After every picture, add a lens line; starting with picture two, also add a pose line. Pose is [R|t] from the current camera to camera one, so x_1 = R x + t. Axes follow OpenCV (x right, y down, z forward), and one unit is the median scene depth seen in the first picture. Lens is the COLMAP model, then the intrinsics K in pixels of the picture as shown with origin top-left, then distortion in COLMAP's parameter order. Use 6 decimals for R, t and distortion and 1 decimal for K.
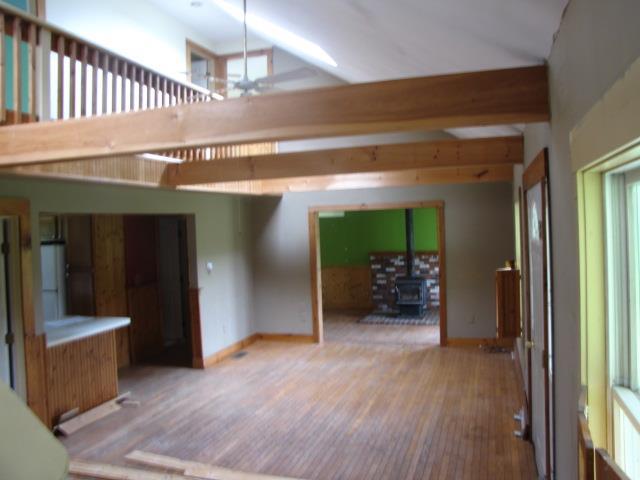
lens RADIAL K [[566.9, 0, 320.0], [0, 566.9, 240.0], [0, 0, 1]] dist [-0.186692, 0.002802]
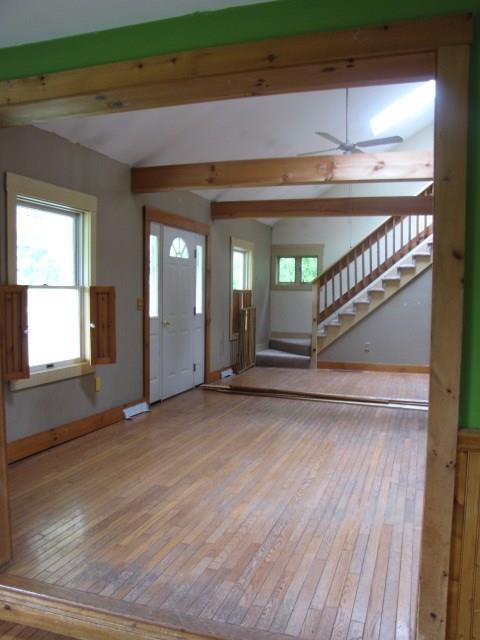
lens RADIAL K [[566.9, 0, 240.0], [0, 566.9, 320.0], [0, 0, 1]] dist [-0.186692, 0.002802]
pose [[-0.999444, 0.030801, 0.012804, 0.107060], [0.031618, 0.997085, 0.069433, 0.050814], [-0.010628, 0.069799, -0.997504, 1.906655]]
